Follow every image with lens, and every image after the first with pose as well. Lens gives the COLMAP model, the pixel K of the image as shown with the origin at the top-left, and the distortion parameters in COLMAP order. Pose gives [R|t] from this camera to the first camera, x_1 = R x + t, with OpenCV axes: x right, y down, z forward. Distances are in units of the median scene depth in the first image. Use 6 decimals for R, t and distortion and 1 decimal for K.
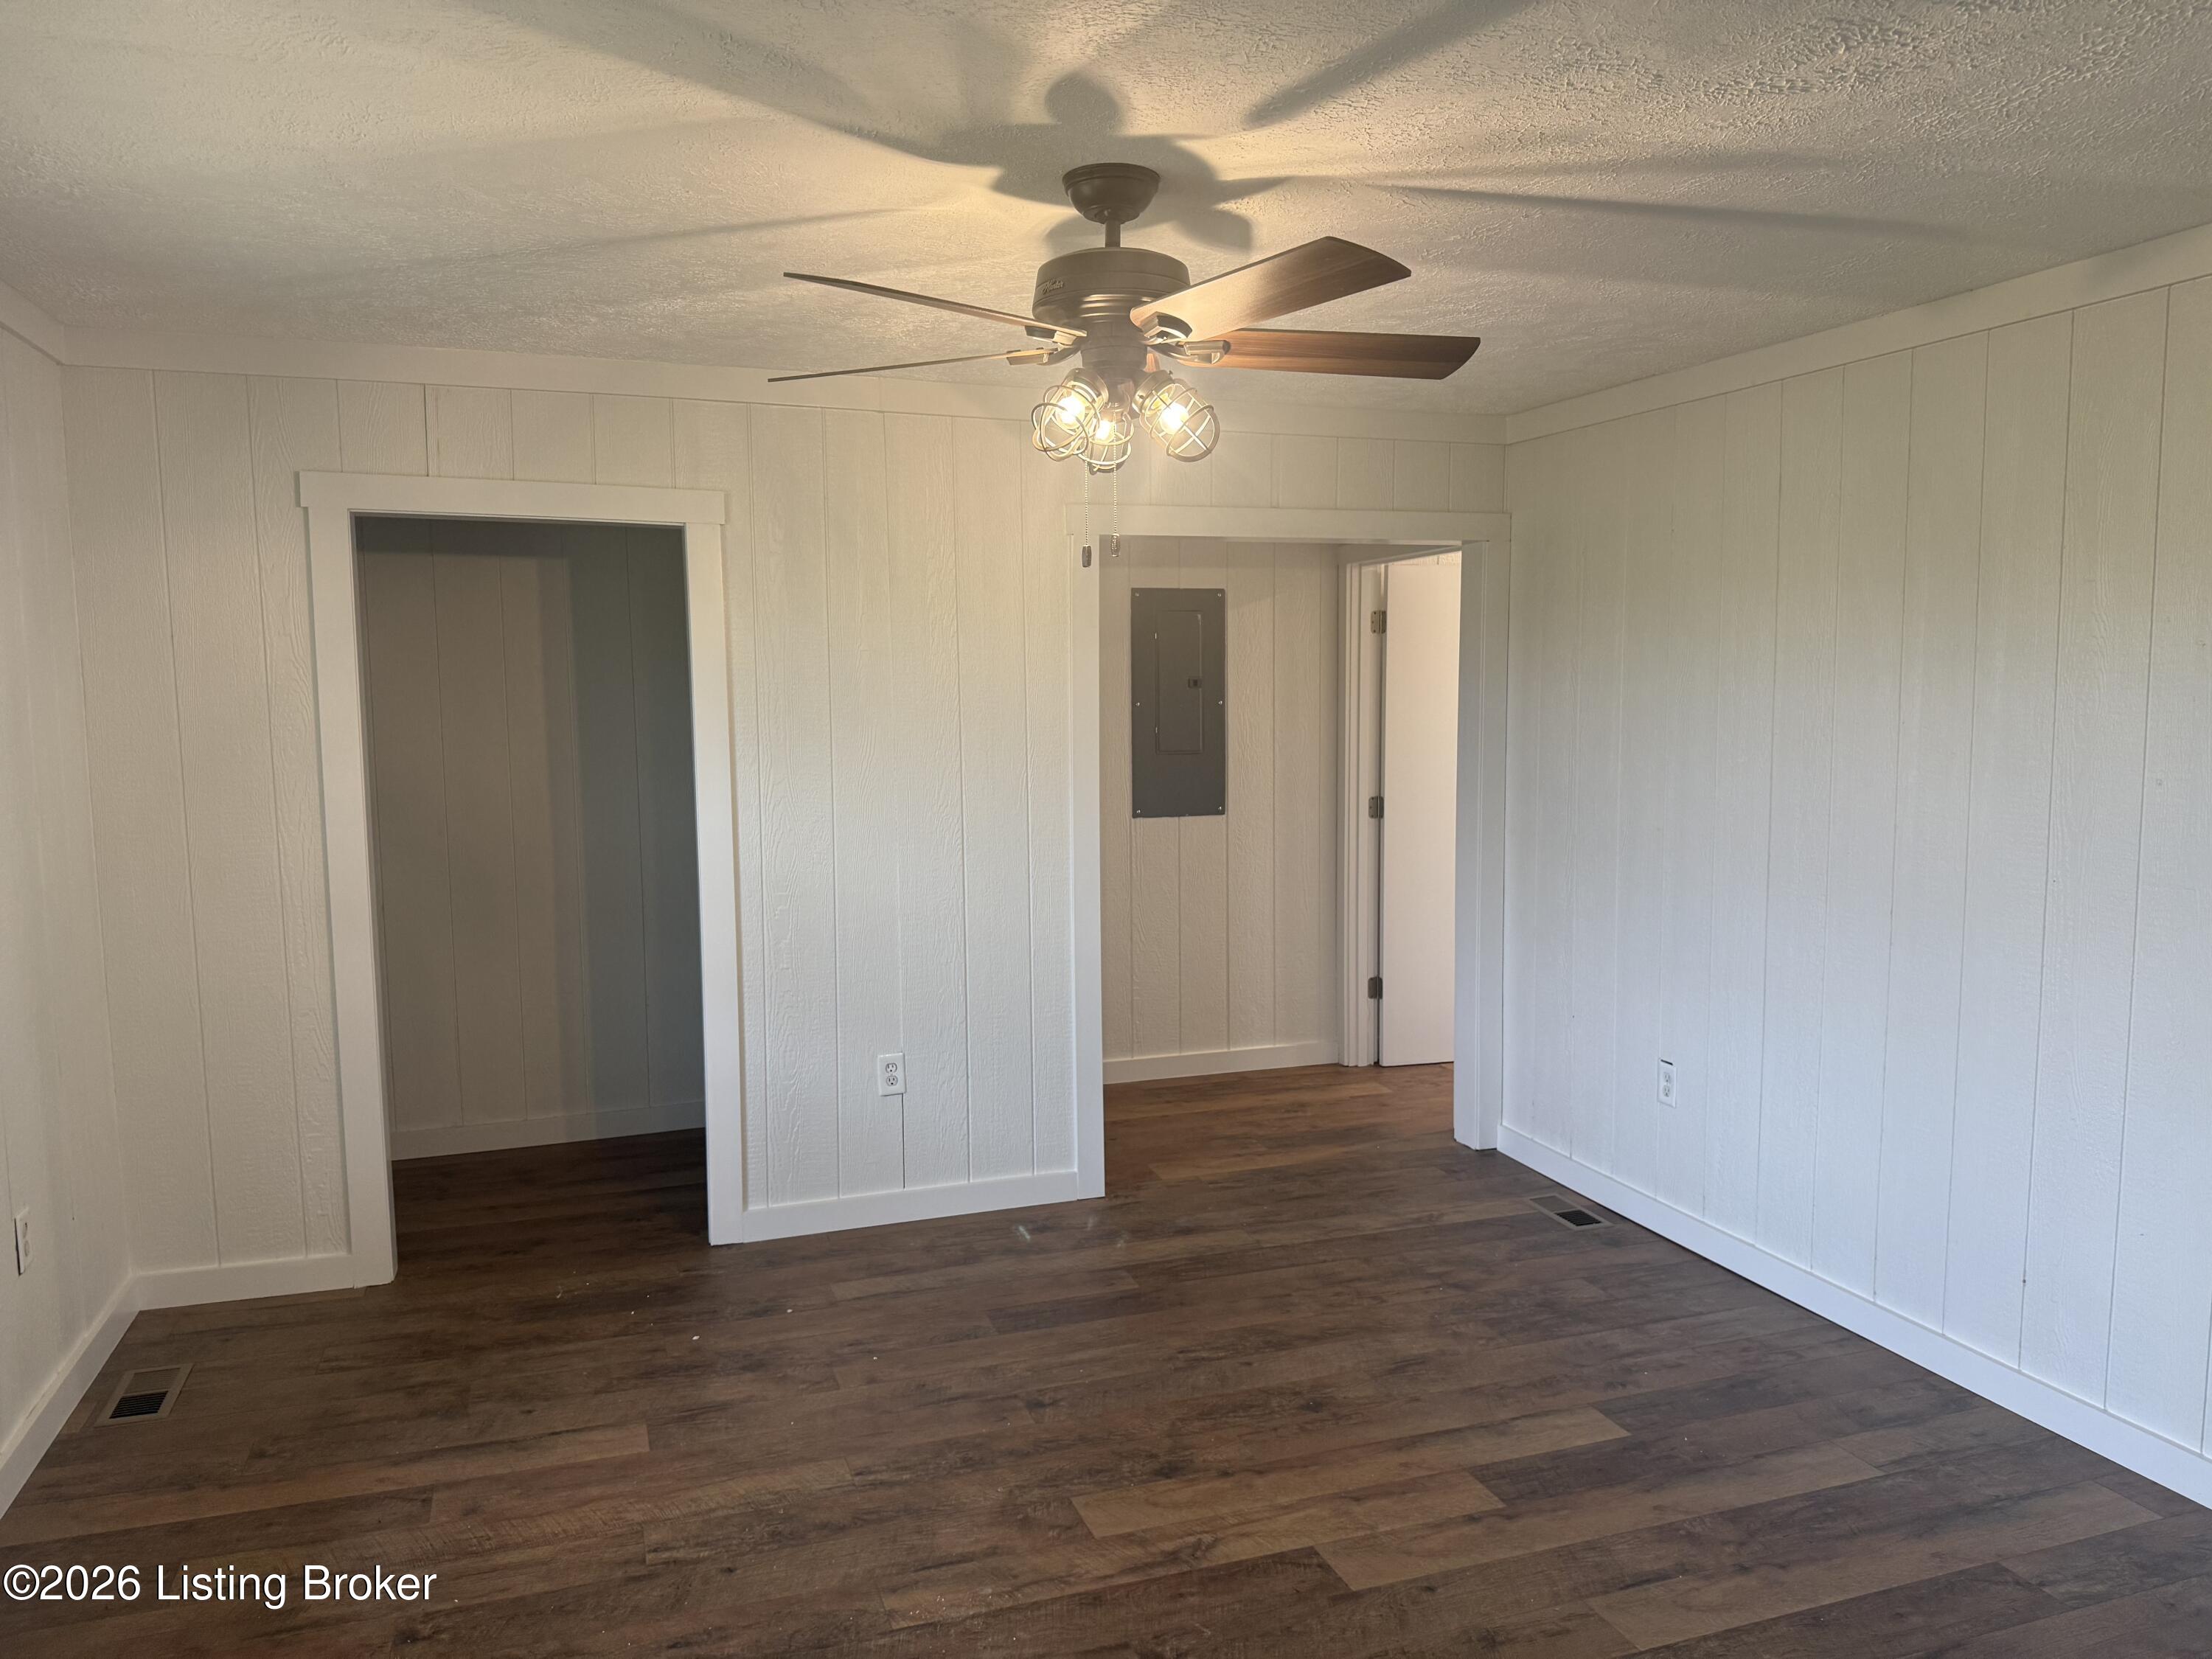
lens RADIAL K [[1551.0, 0, 1114.3], [0, 1551.0, 836.7], [0, 0, 1]] dist [0.125962, -0.189270]
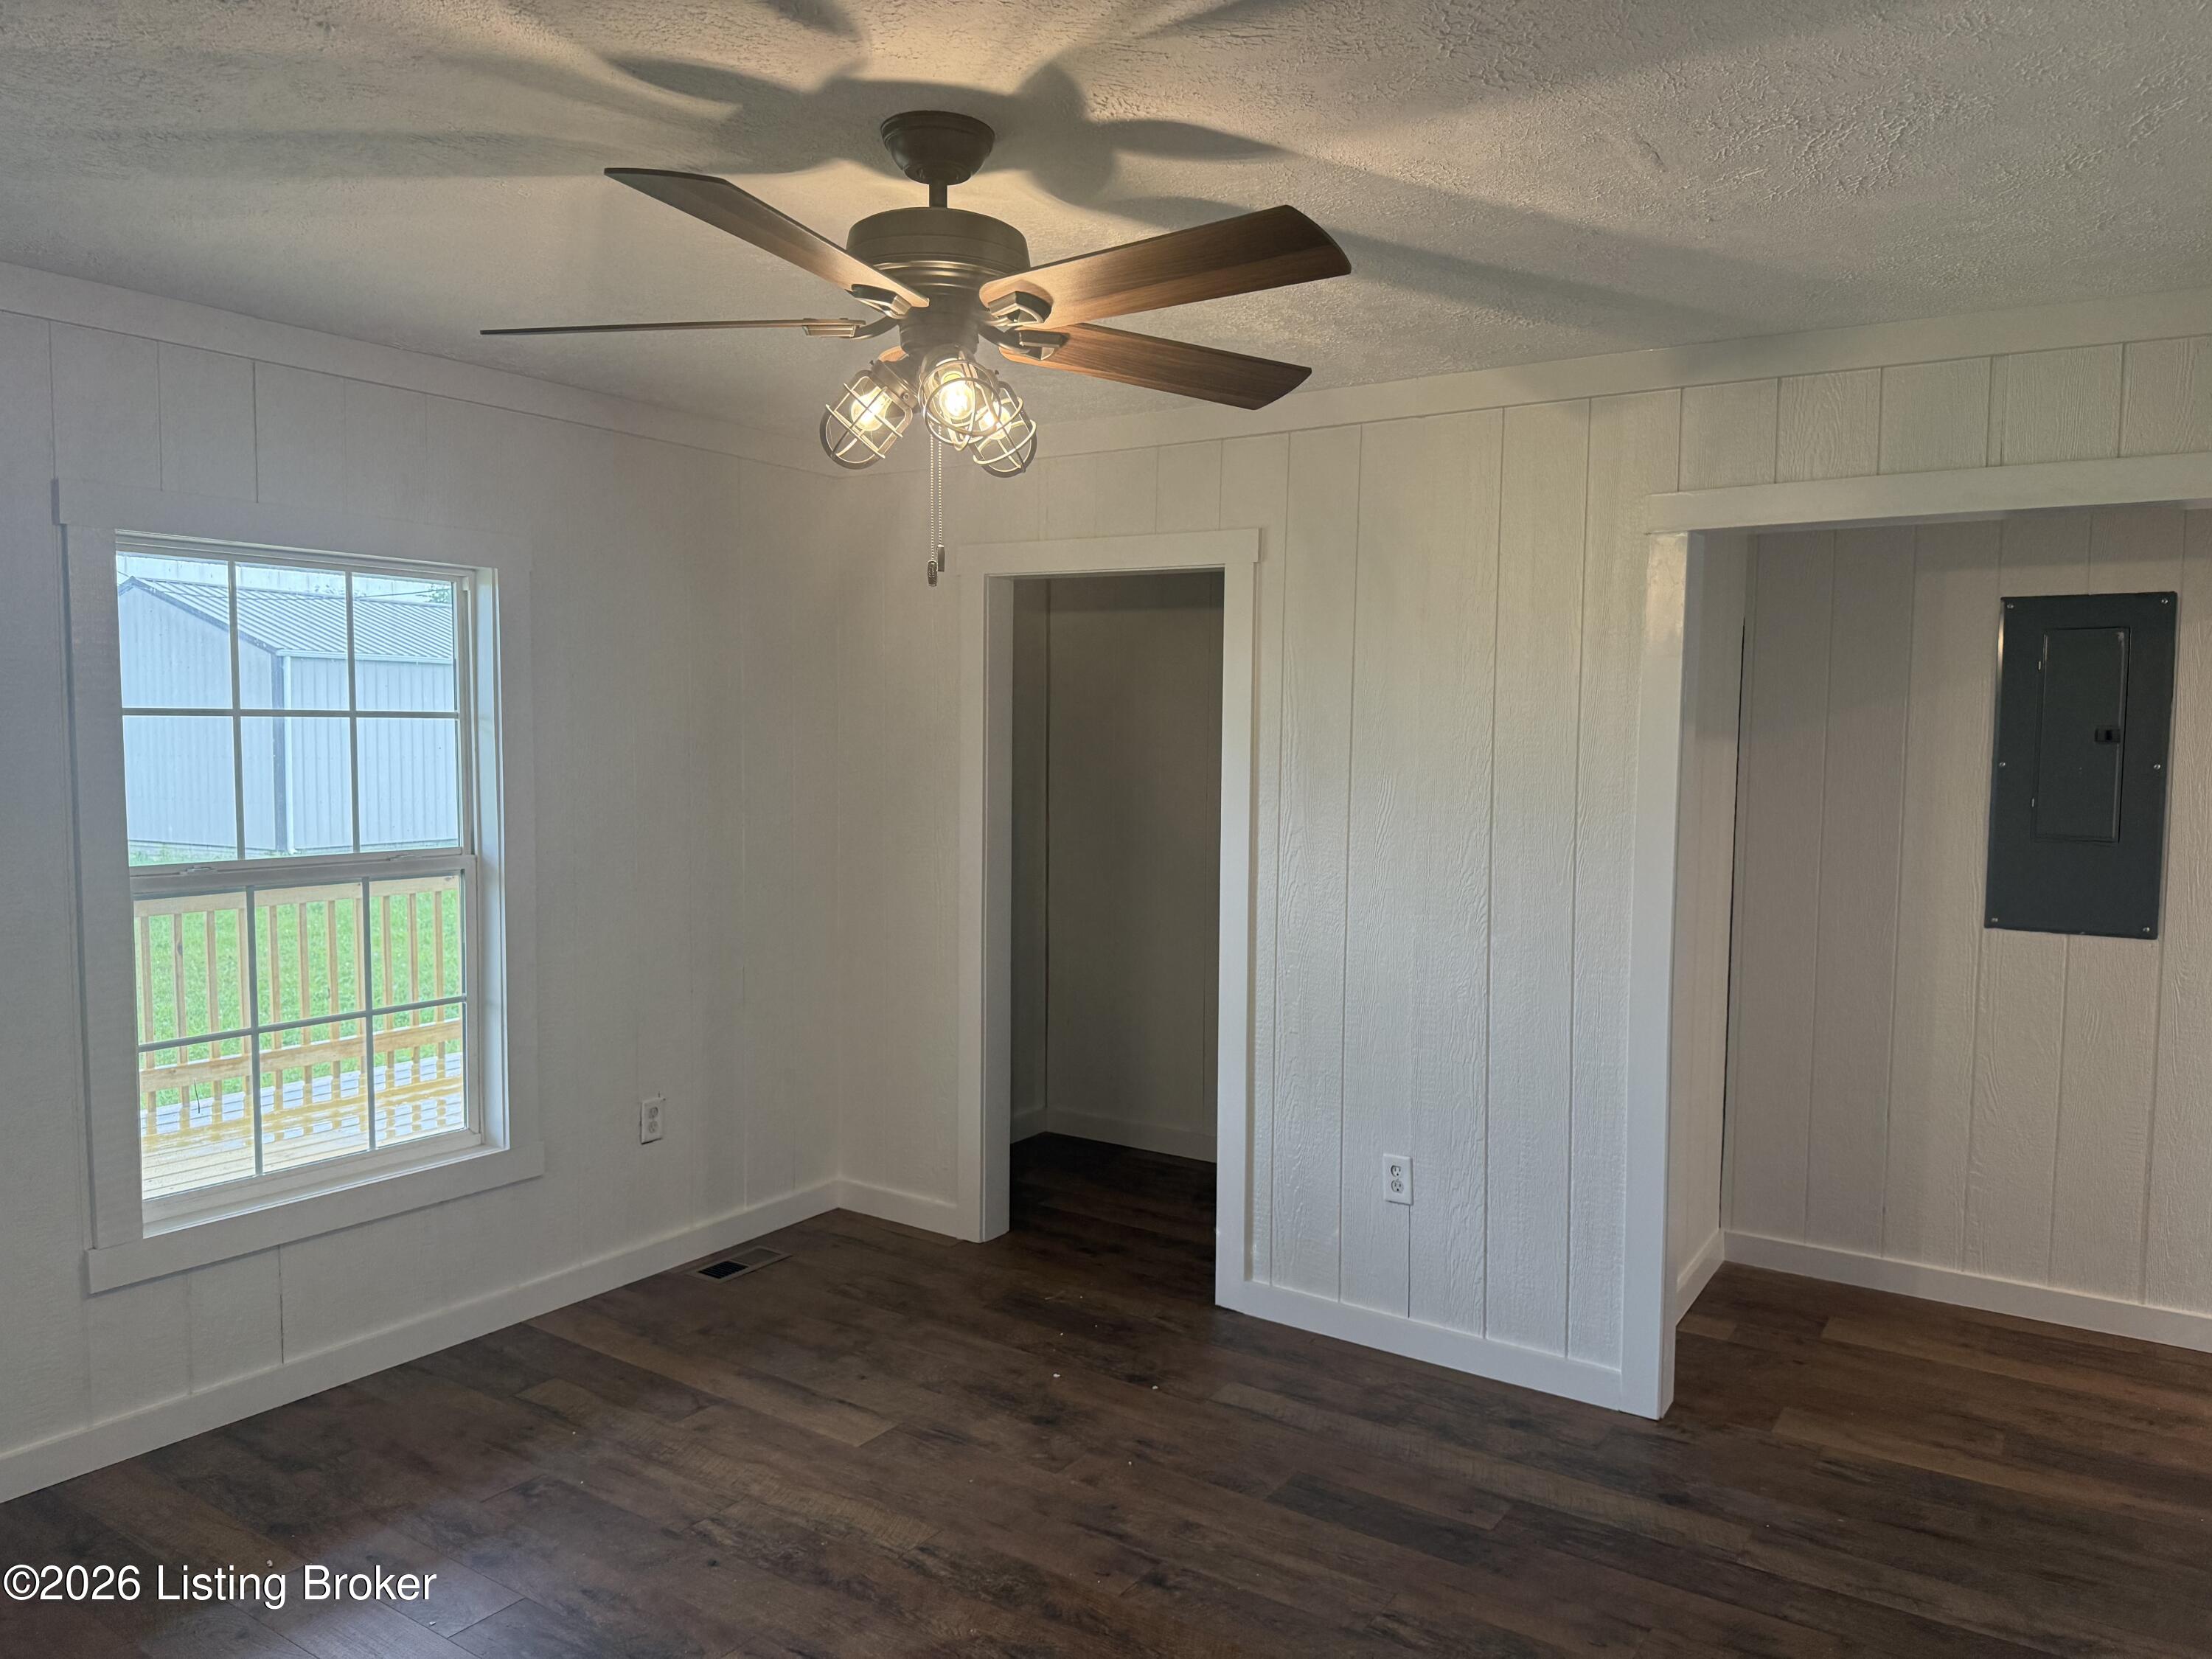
lens RADIAL K [[1593.0, 0, 1106.0], [0, 1593.0, 829.5], [0, 0, 1]] dist [0.074269, -0.089248]
pose [[0.603212, 0.072485, -0.794280, 0.510647], [-0.095498, 0.995261, 0.018301, -0.046156], [0.791843, 0.064812, 0.607276, 0.366928]]
